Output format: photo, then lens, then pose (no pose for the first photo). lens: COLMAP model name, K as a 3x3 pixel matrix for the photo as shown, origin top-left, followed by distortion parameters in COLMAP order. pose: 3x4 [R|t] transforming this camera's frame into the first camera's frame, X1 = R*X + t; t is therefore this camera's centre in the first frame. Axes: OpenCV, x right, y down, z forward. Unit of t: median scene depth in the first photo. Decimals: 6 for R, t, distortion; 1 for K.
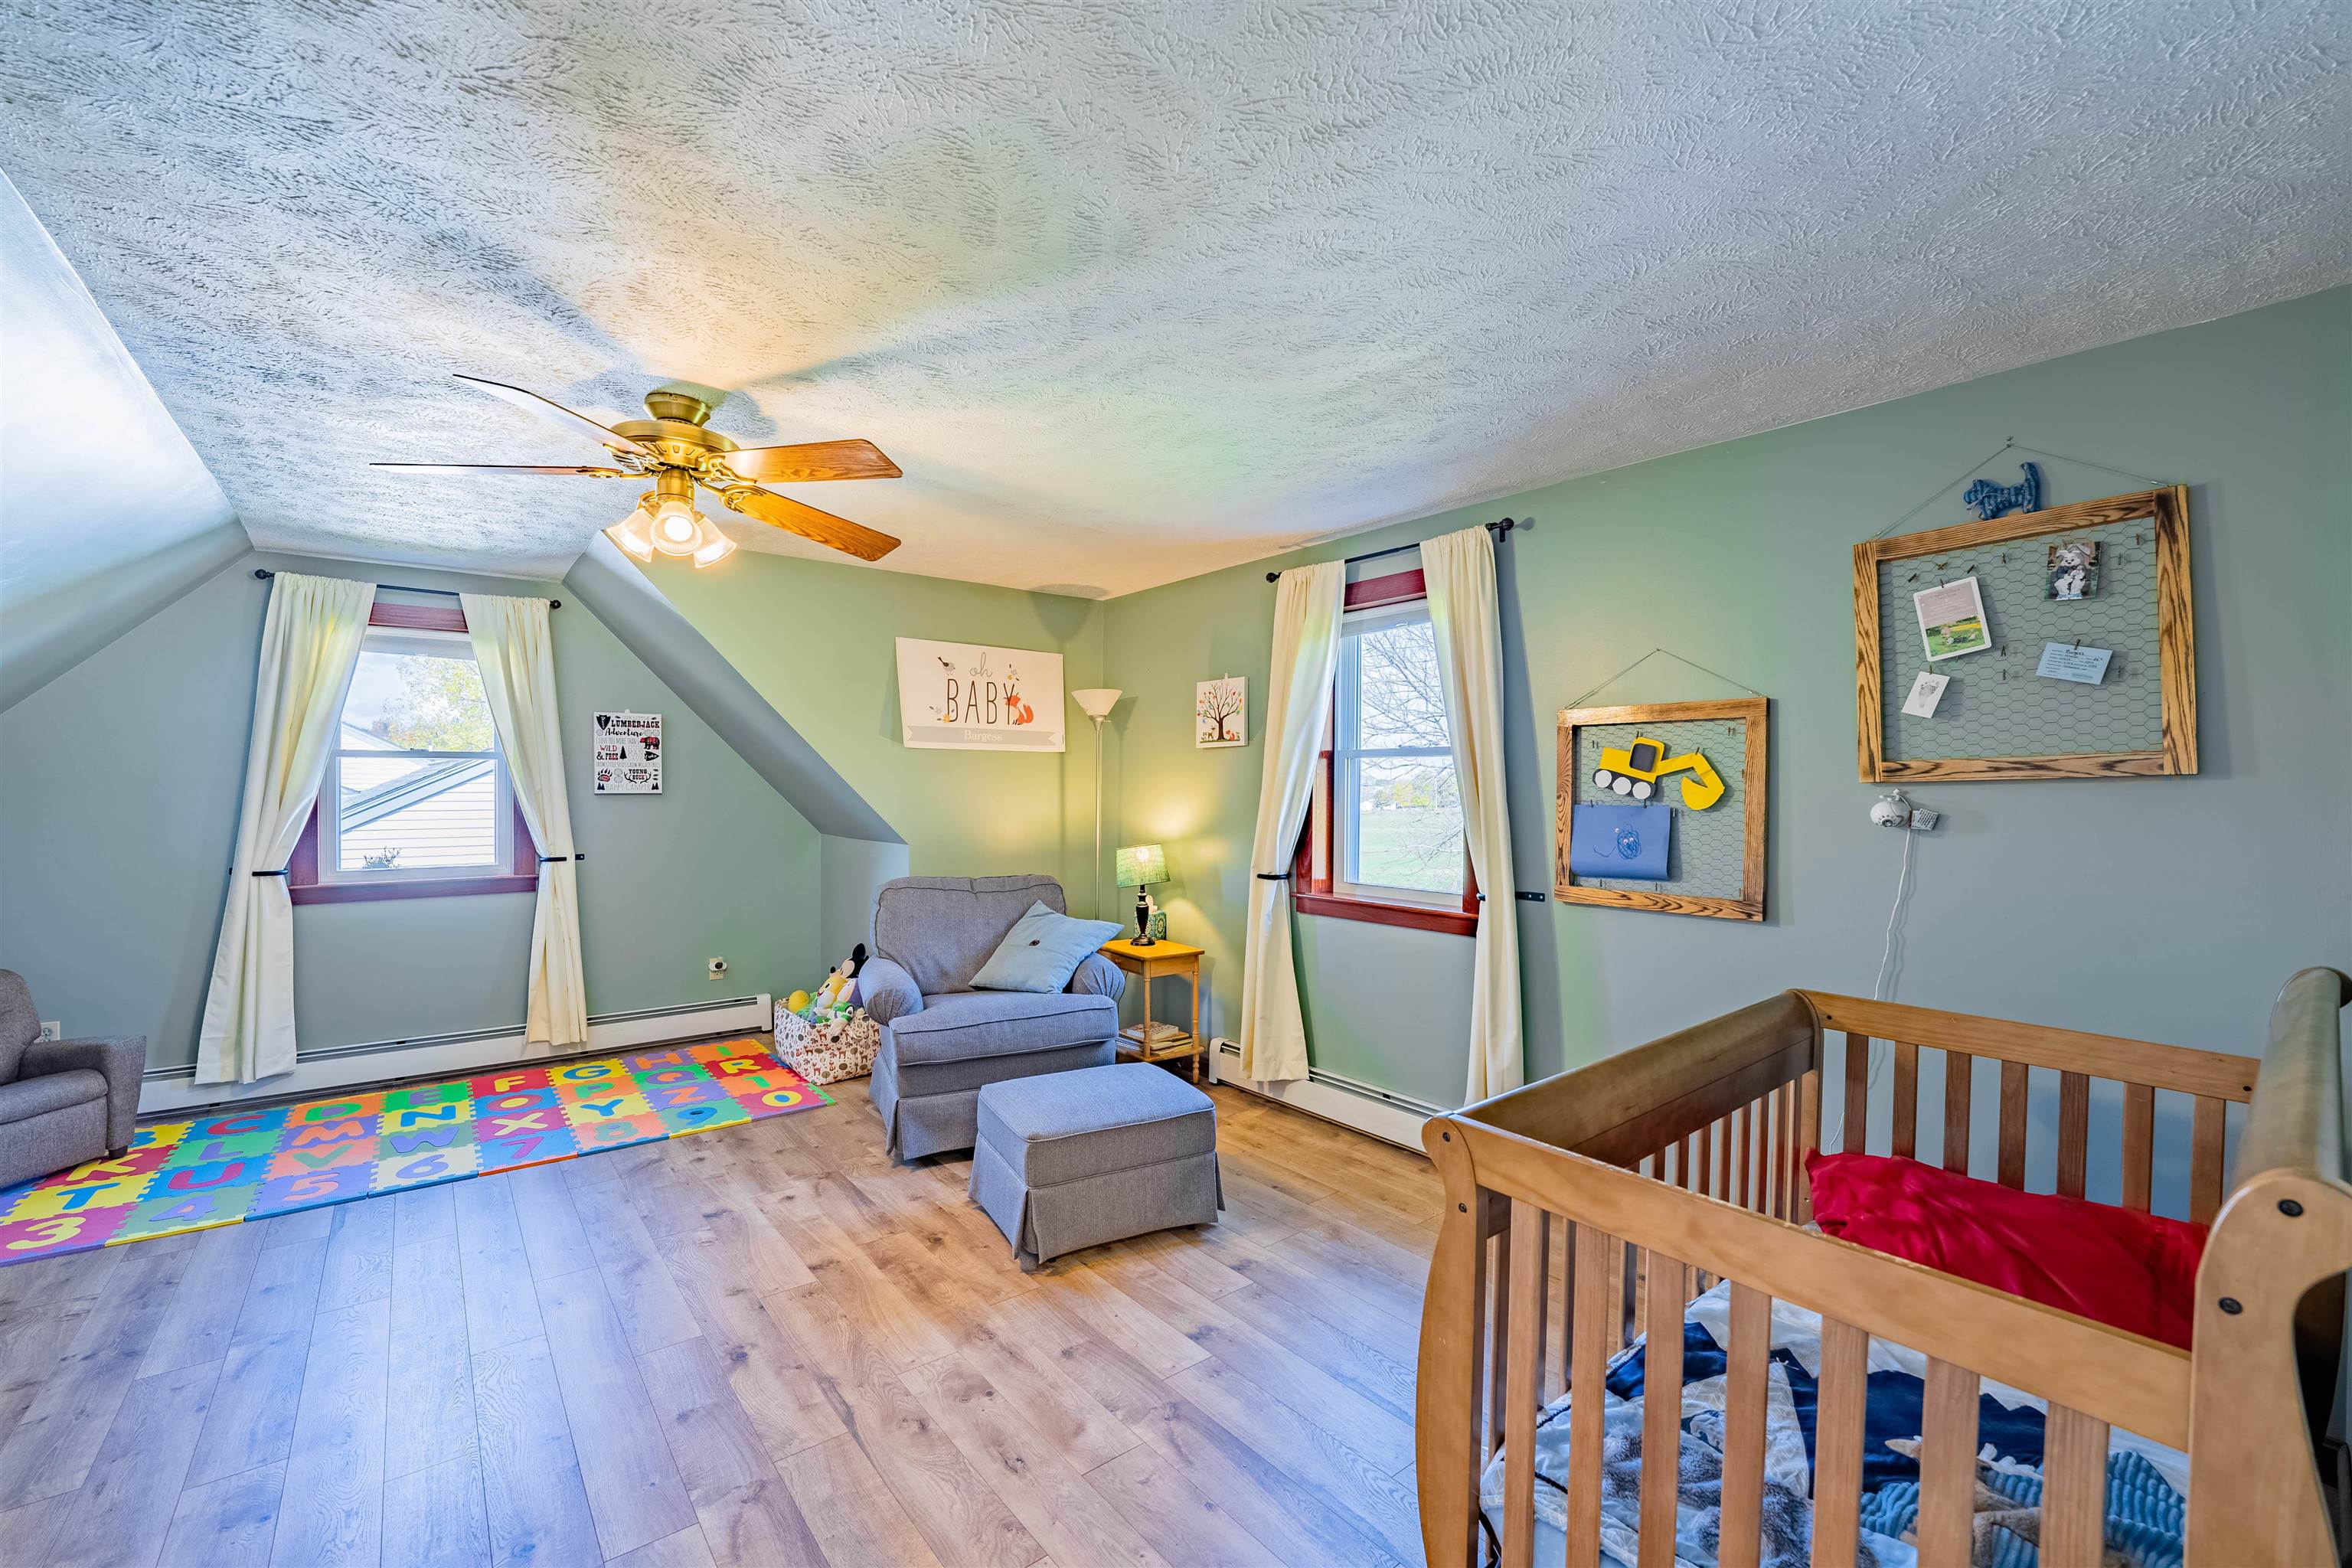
lens RADIAL K [[959.5, 0, 1169.8], [0, 959.5, 790.5], [0, 0, 1]] dist [-0.026556, 0.001902]
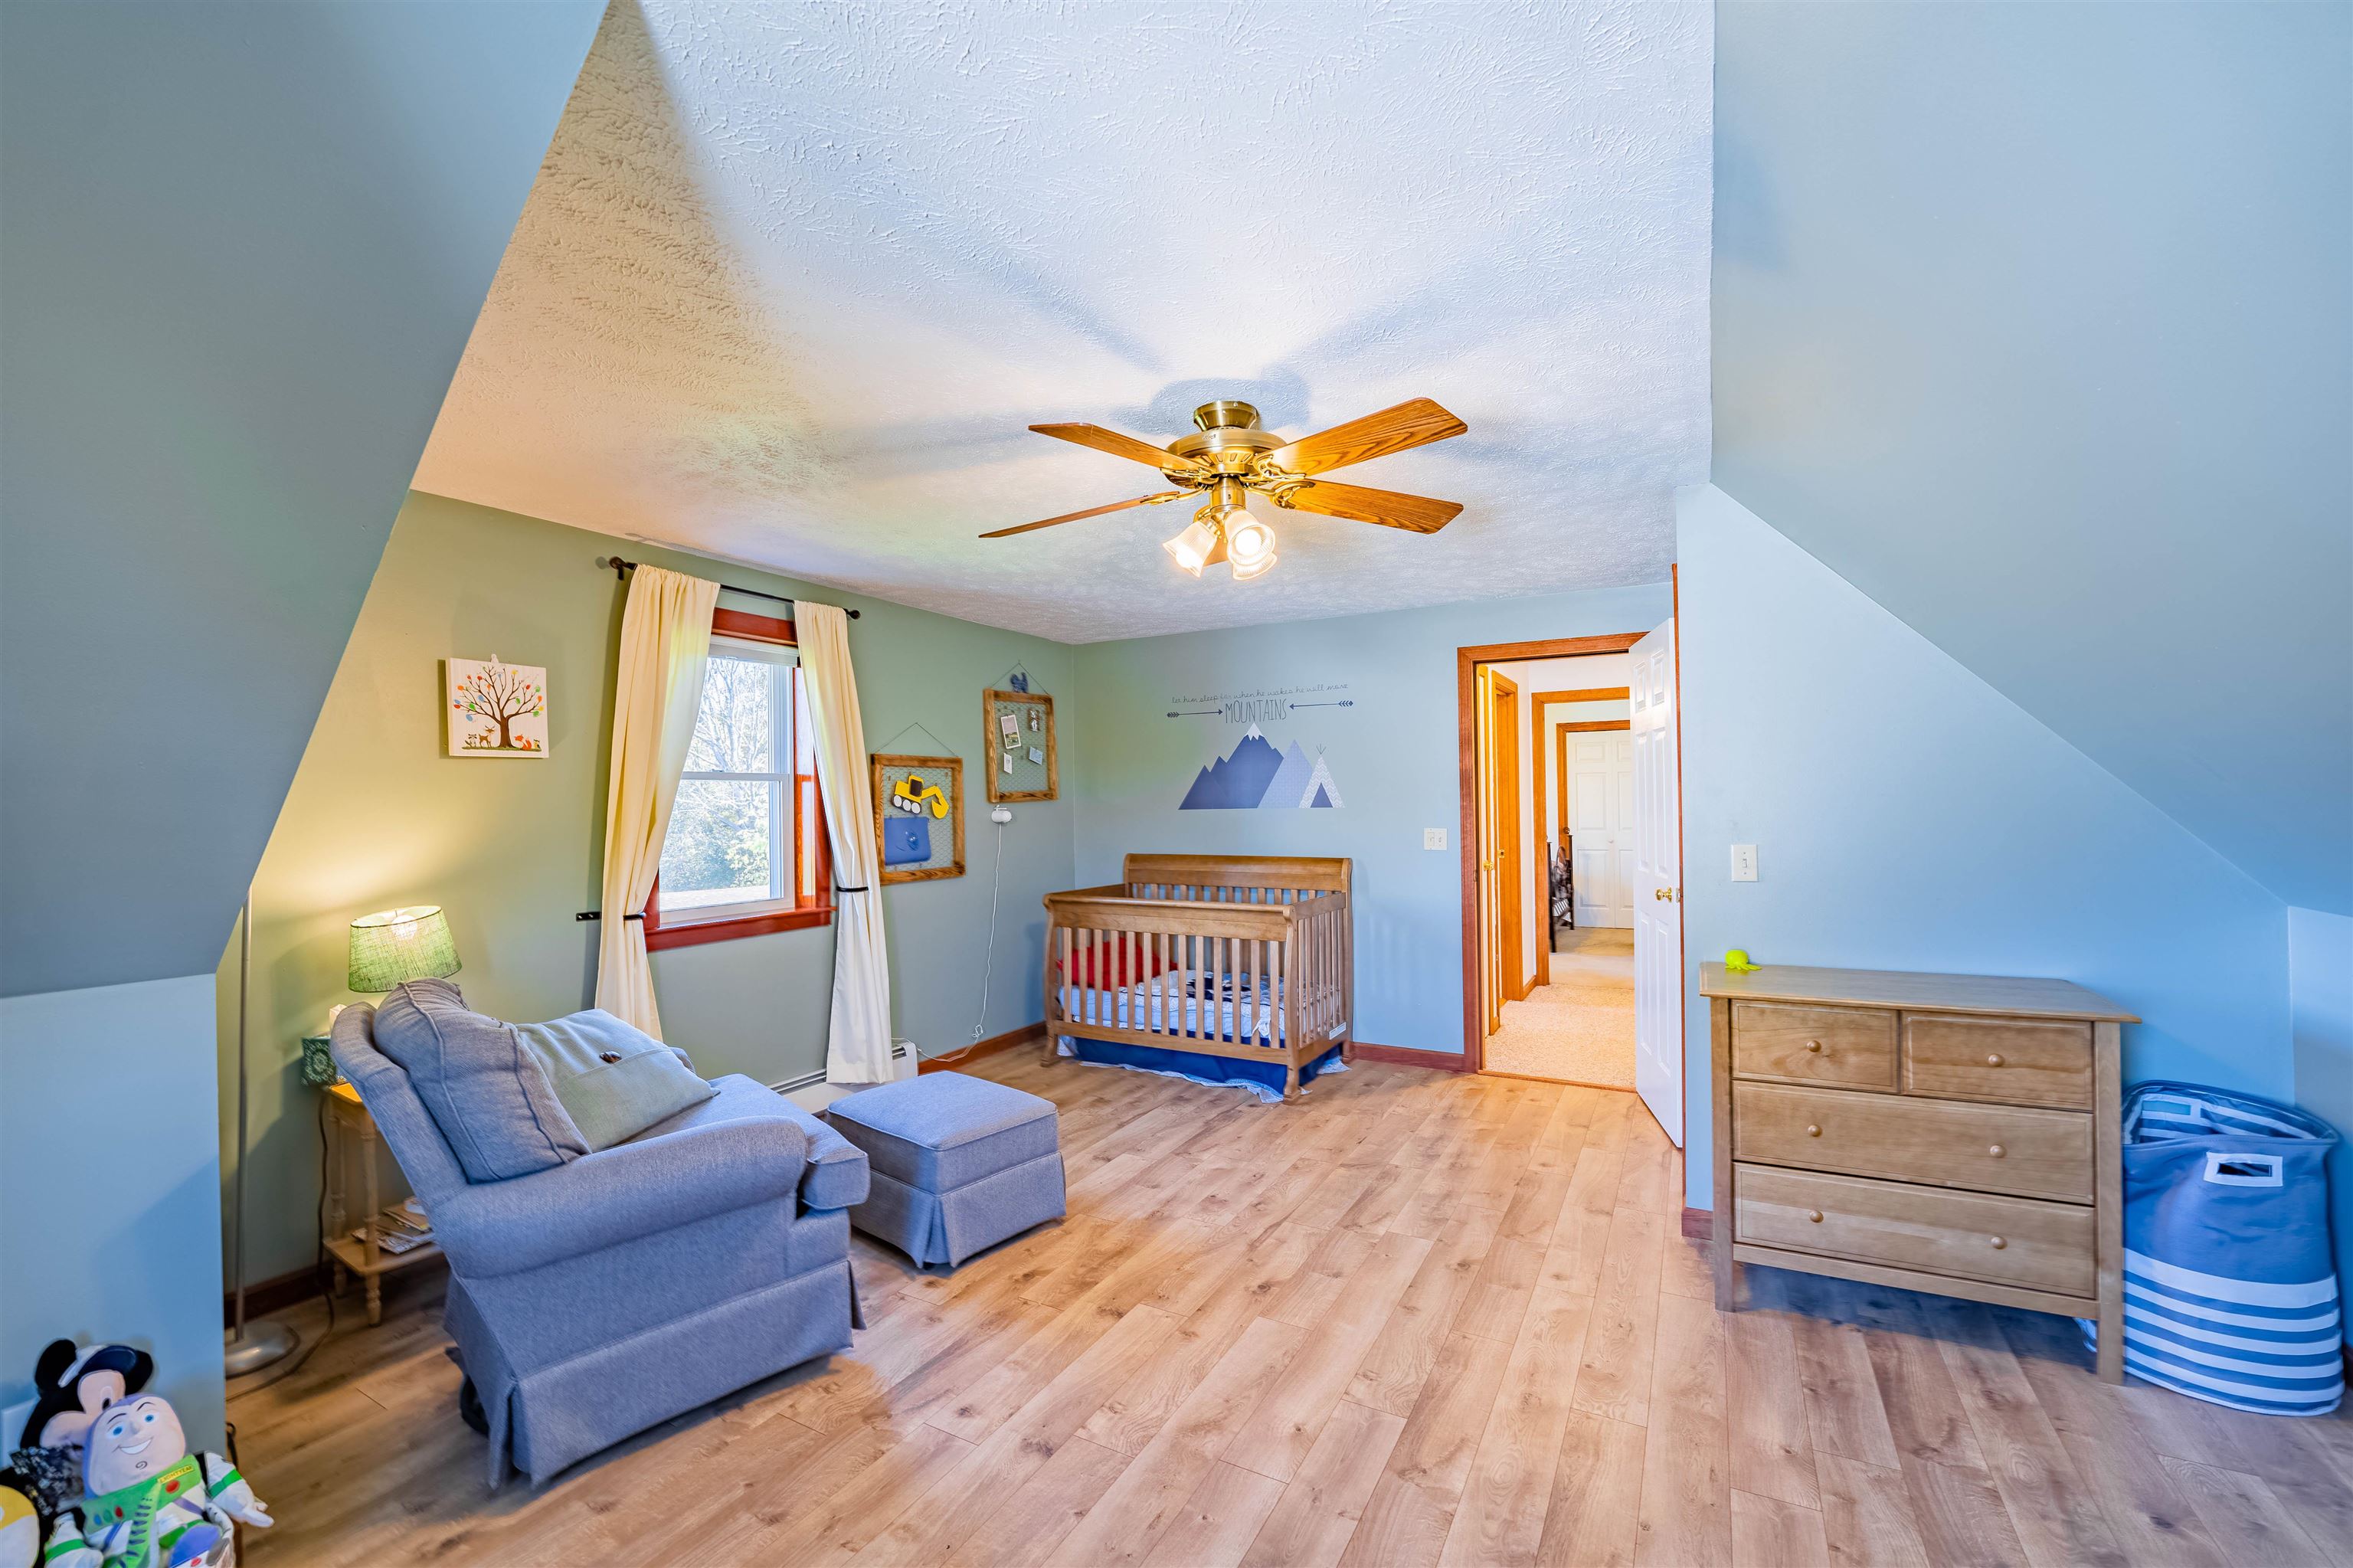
lens RADIAL K [[960.0, 0, 1168.9], [0, 960.0, 783.2], [0, 0, 1]] dist [-0.026556, 0.001902]
pose [[-0.379036, 0.018870, 0.925189, -1.187922], [0.016697, 0.999769, -0.013551, -0.012041], [-0.925231, 0.010311, -0.379264, 1.213836]]
